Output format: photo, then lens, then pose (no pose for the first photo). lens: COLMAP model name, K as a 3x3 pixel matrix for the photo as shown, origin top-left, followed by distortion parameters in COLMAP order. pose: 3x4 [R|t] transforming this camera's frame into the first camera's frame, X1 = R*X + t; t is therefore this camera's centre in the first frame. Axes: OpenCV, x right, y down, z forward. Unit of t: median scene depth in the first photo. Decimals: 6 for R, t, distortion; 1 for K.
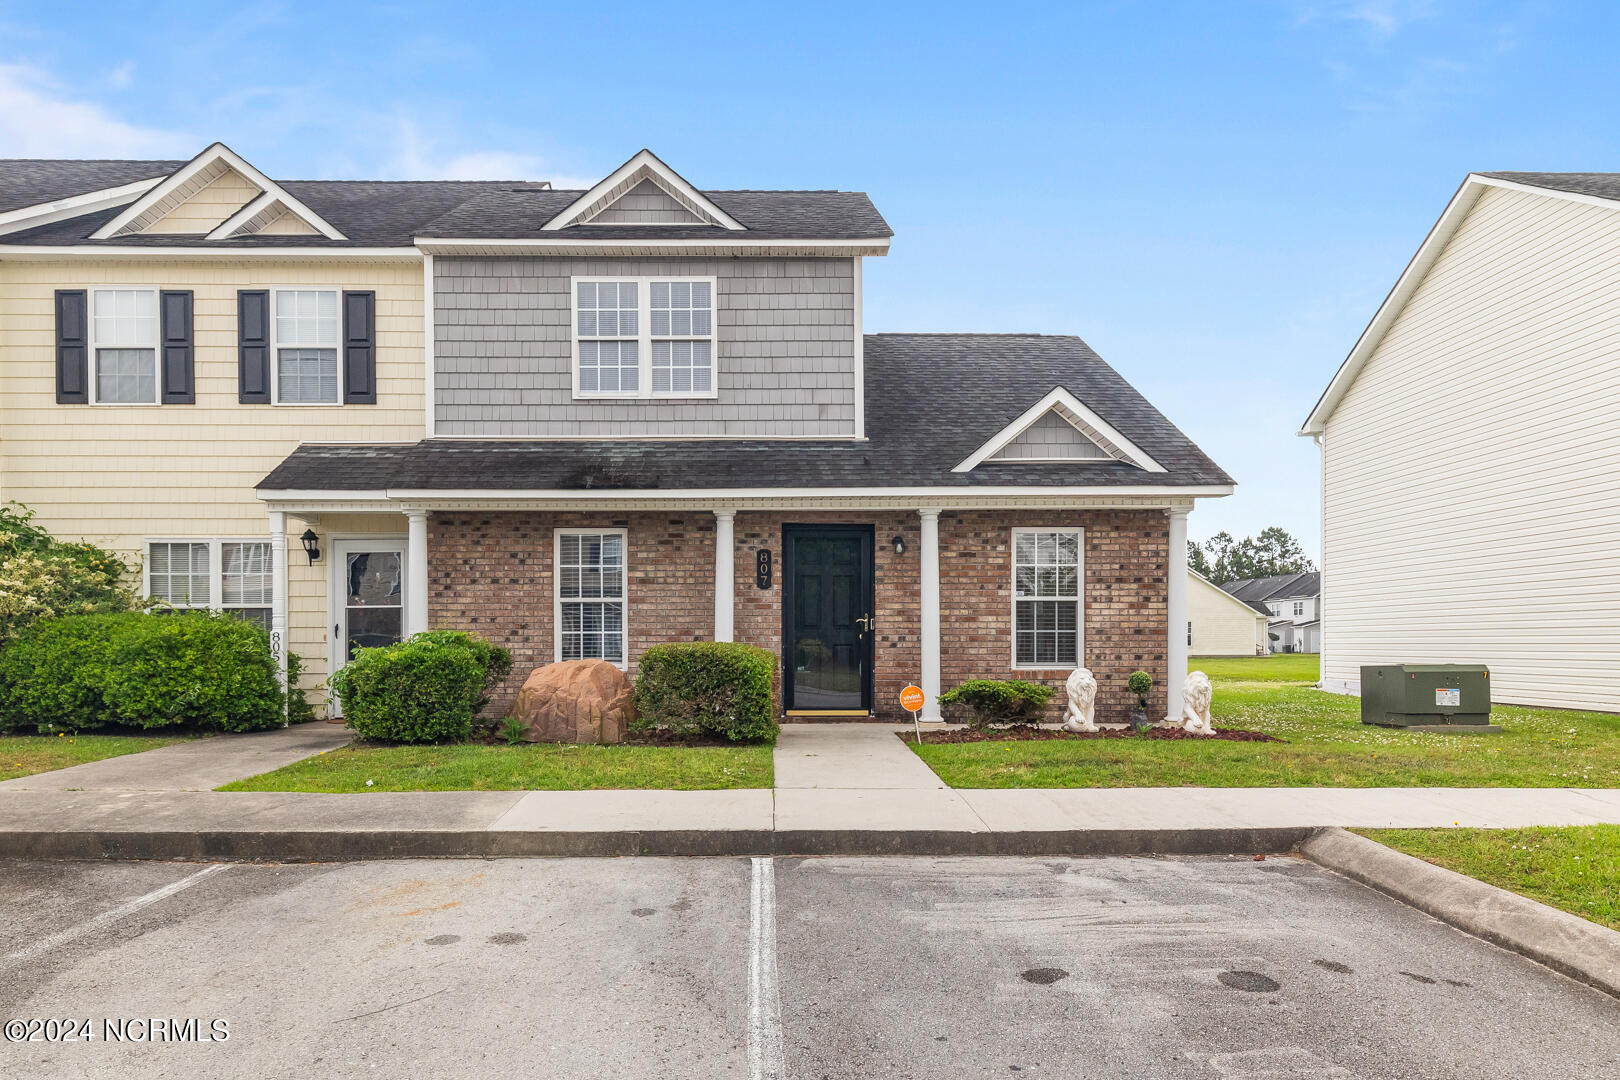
lens RADIAL K [[987.3, 0, 764.9], [0, 987.3, 633.1], [0, 0, 1]] dist [0.009738, -0.002226]
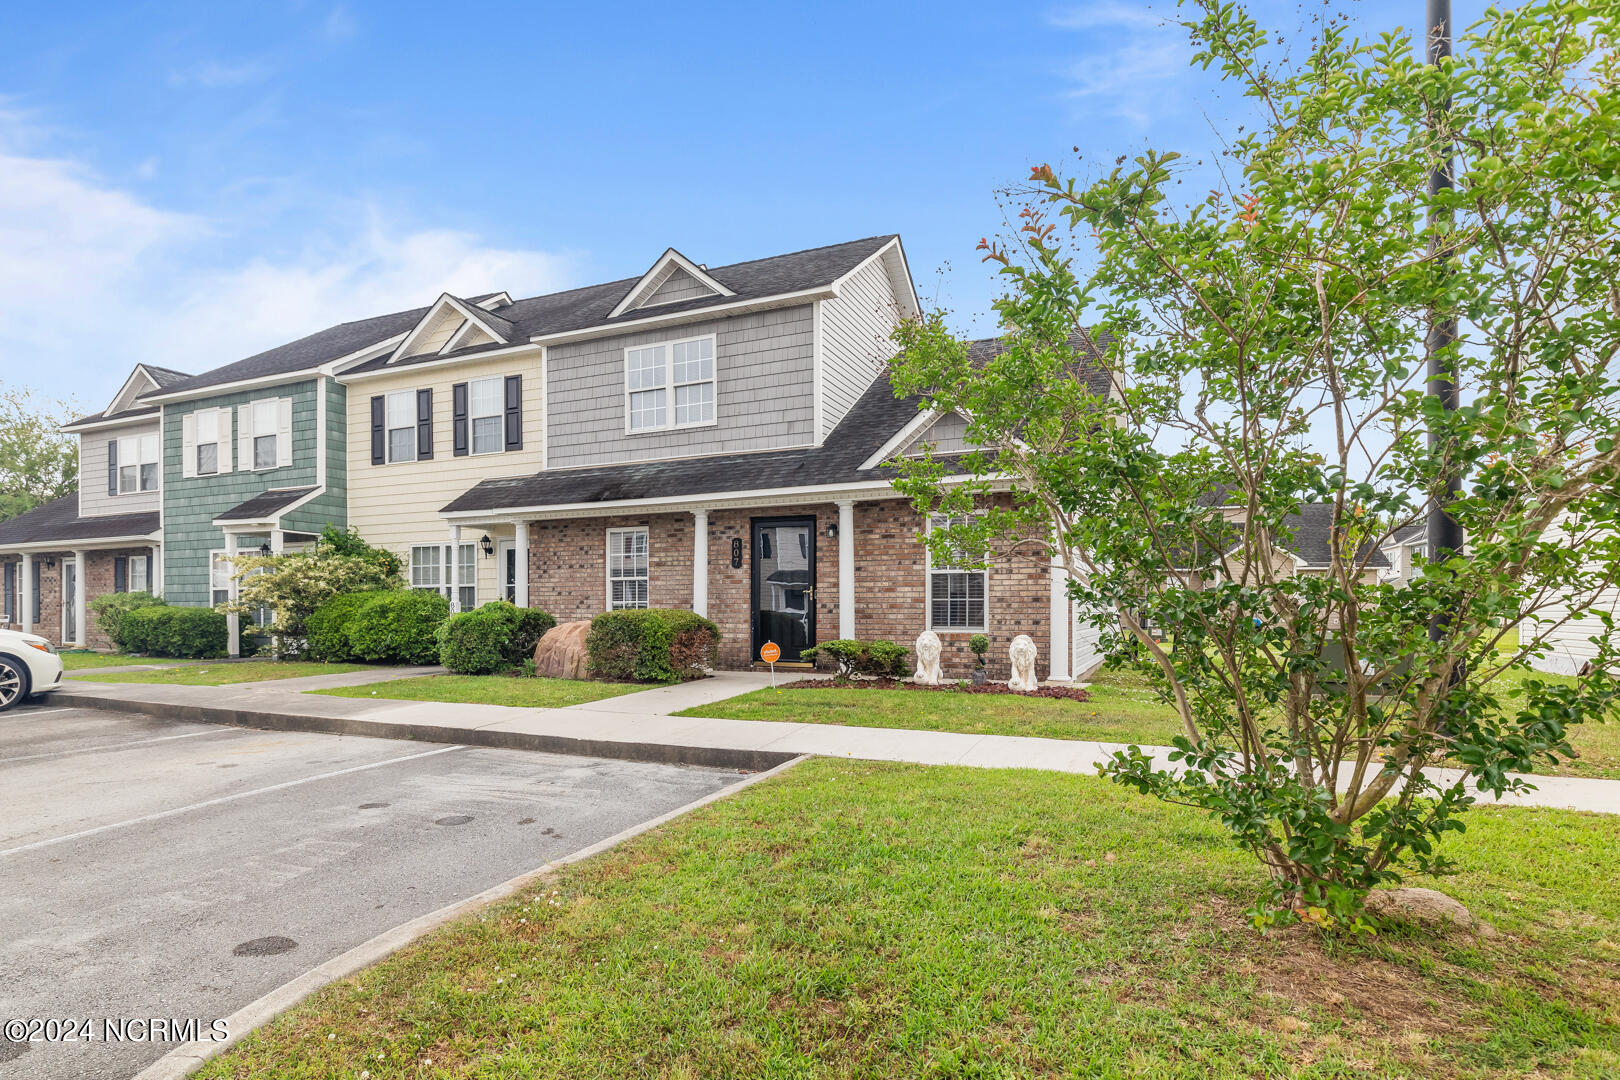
lens RADIAL K [[847.3, 0, 740.2], [0, 847.3, 601.4], [0, 0, 1]] dist [-0.003698, -0.000079]
pose [[0.899043, -0.003466, -0.437847, 0.493919], [0.003328, 0.999994, -0.001084, 0.000515], [0.437848, -0.000483, 0.899049, -0.008081]]
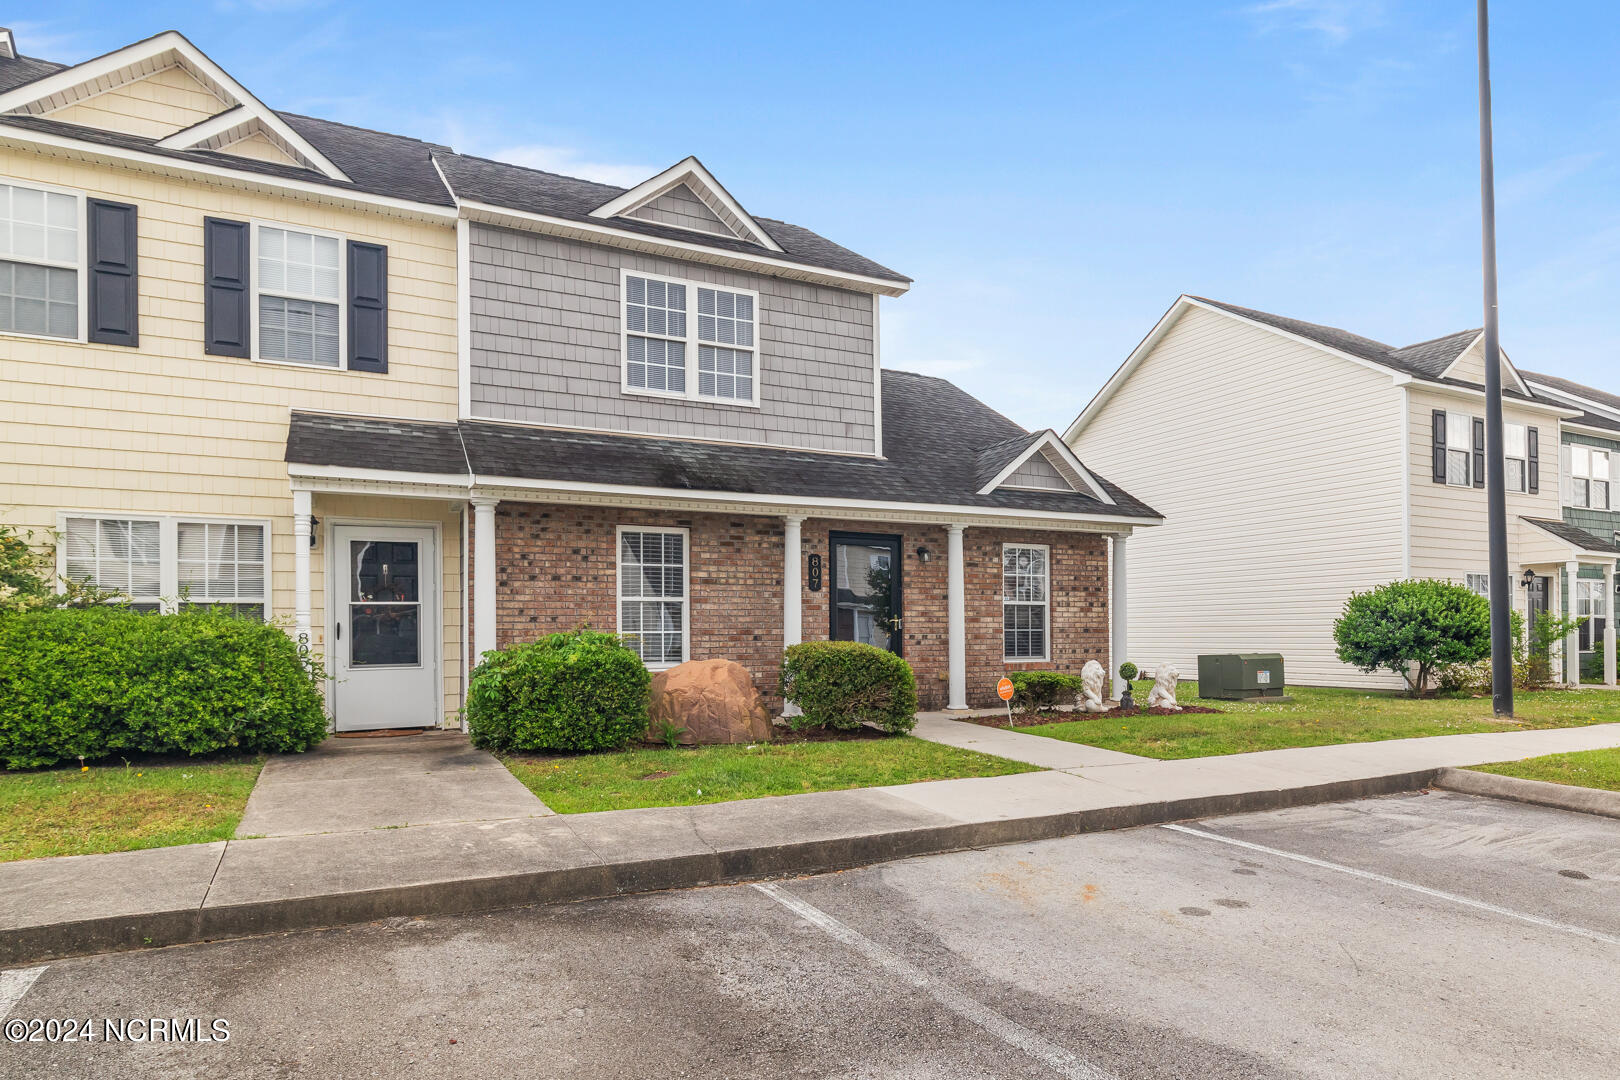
lens RADIAL K [[941.0, 0, 826.1], [0, 941.0, 616.4], [0, 0, 1]] dist [0.003230, -0.002355]
pose [[0.897112, 0.004925, 0.441776, -0.439415], [-0.000021, 0.999938, -0.011104, -0.005919], [-0.441803, 0.009952, 0.897057, 0.079566]]
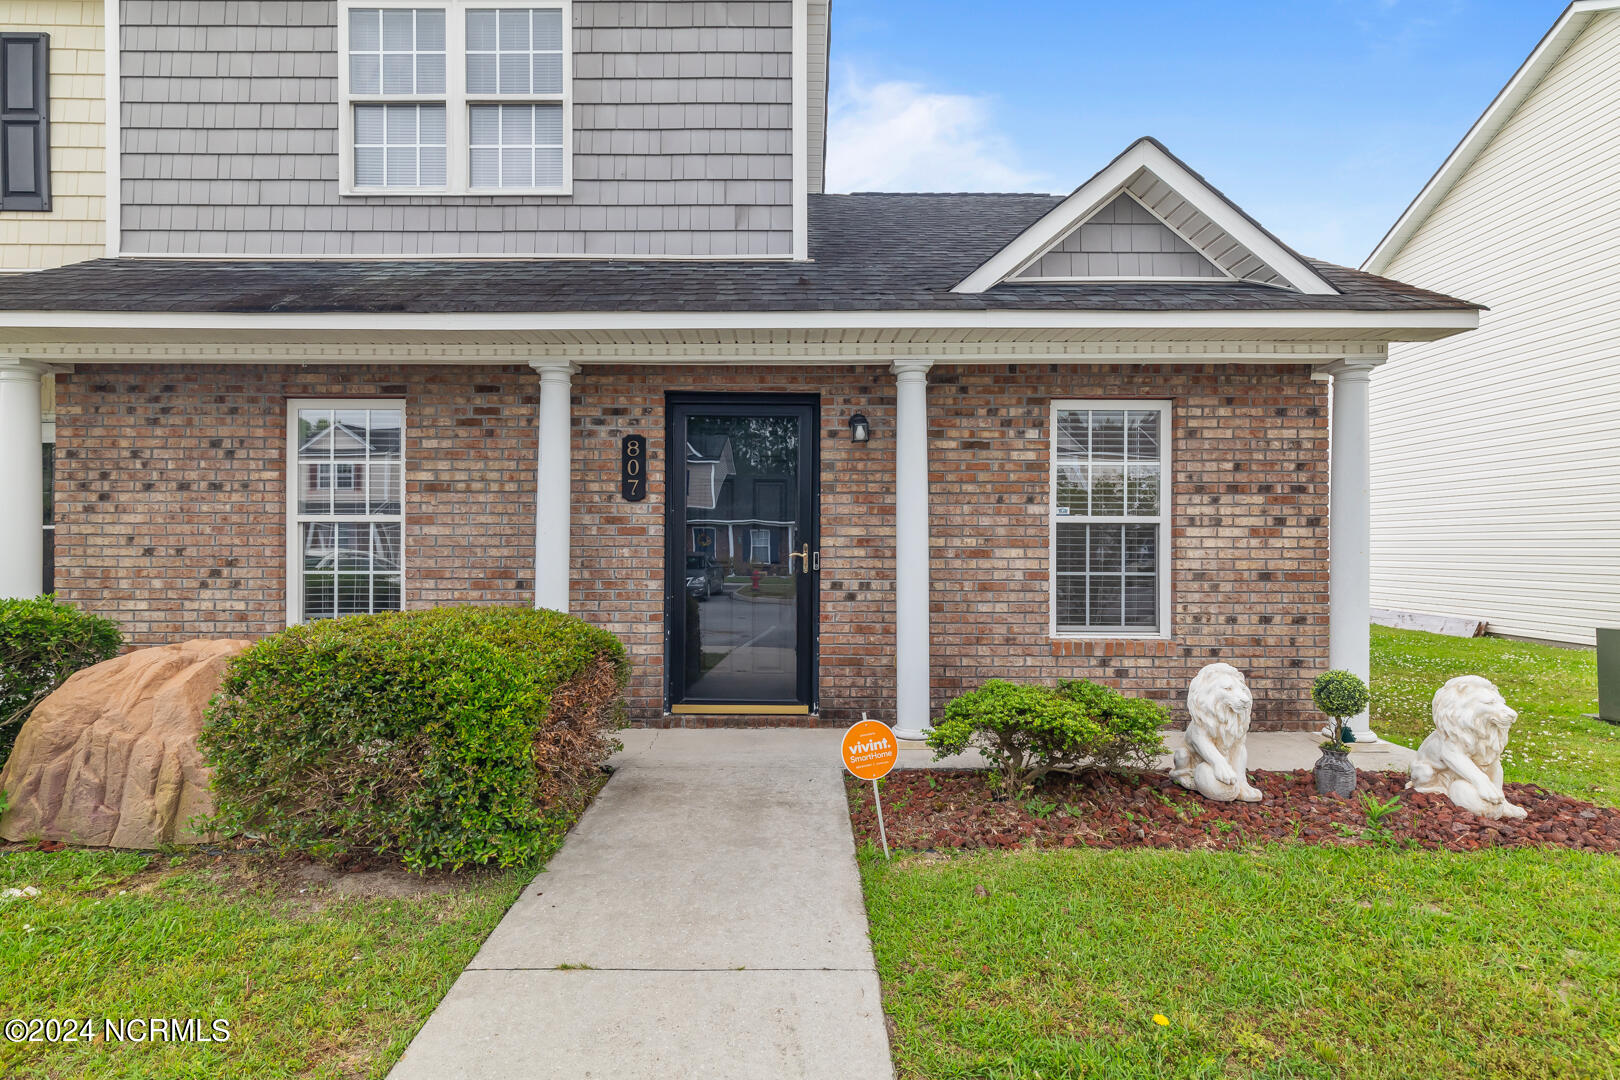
lens RADIAL K [[731.0, 0, 788.7], [0, 731.0, 539.9], [0, 0, 1]] dist [0.010009, -0.003141]
pose [[0.999980, 0.004221, -0.004630, 0.094606], [-0.004215, 0.999990, 0.001414, -0.022527], [0.004635, -0.001395, 0.999988, 0.558385]]
